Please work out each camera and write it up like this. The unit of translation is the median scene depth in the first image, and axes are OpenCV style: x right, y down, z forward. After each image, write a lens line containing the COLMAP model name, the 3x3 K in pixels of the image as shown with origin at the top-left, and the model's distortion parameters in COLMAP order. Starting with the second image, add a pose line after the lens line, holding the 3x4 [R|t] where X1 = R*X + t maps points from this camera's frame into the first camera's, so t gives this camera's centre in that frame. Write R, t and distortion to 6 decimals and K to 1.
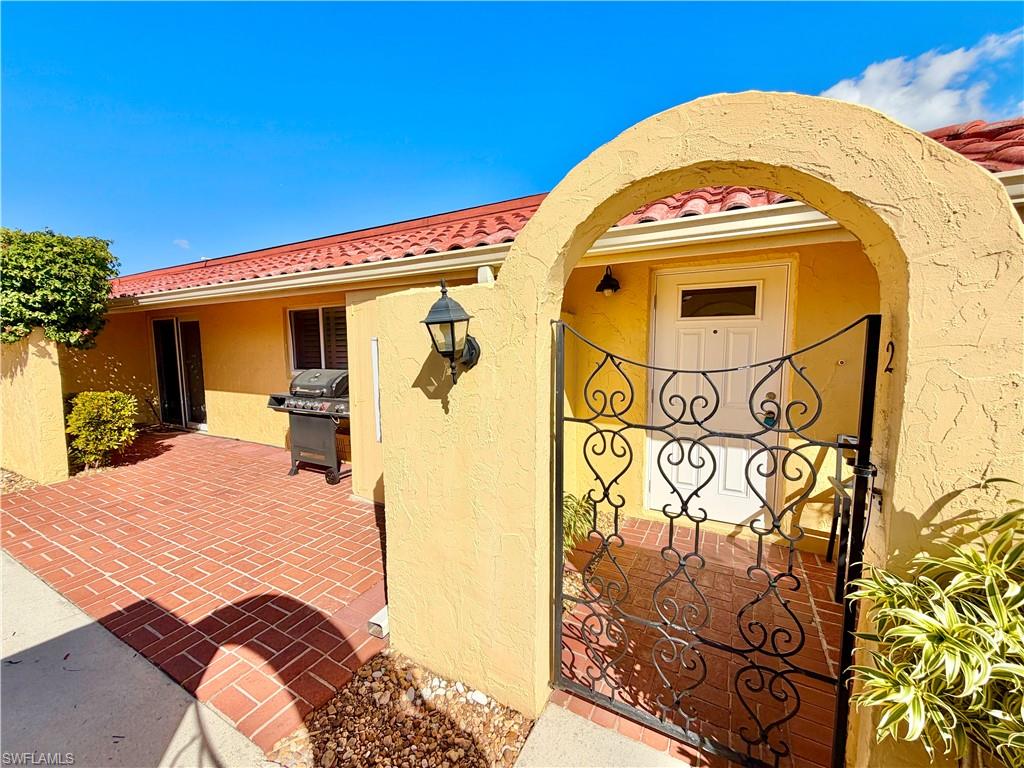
lens RADIAL K [[407.7, 0, 508.8], [0, 407.7, 383.5], [0, 0, 1]] dist [0.000884, -0.000205]
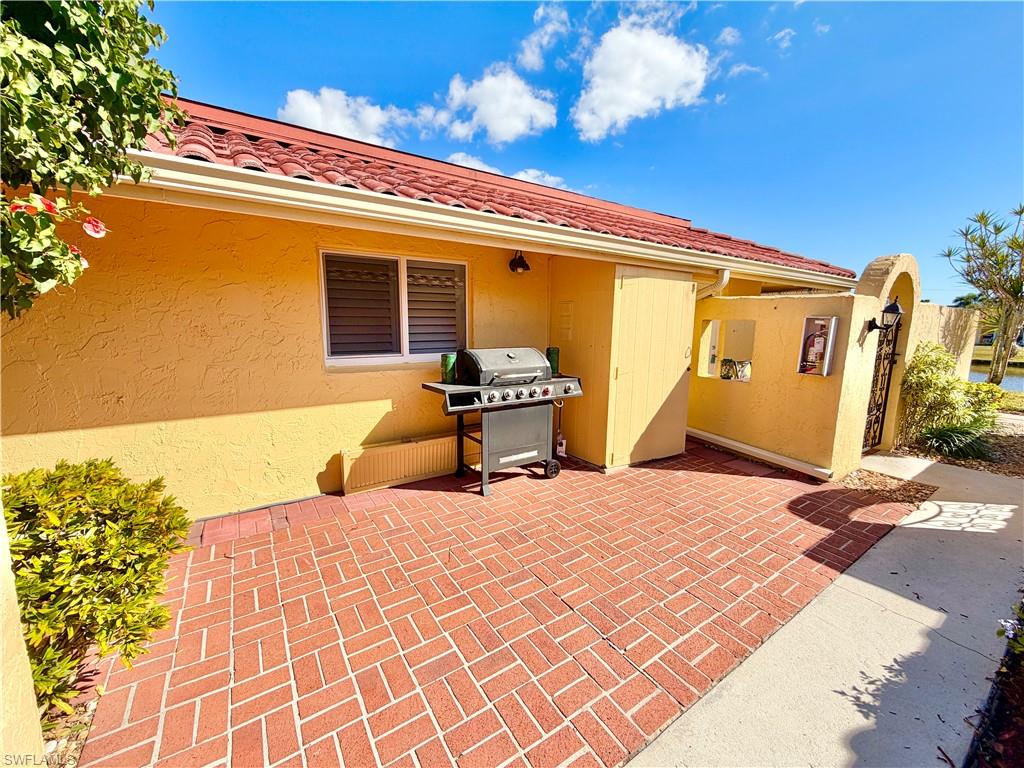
lens RADIAL K [[407.7, 0, 508.8], [0, 407.7, 383.5], [0, 0, 1]] dist [0.000884, -0.000205]
pose [[0.473008, -0.129431, 0.871499, -2.172752], [0.068212, 0.991562, 0.110240, -0.101620], [-0.878414, 0.007302, 0.477845, 1.175294]]
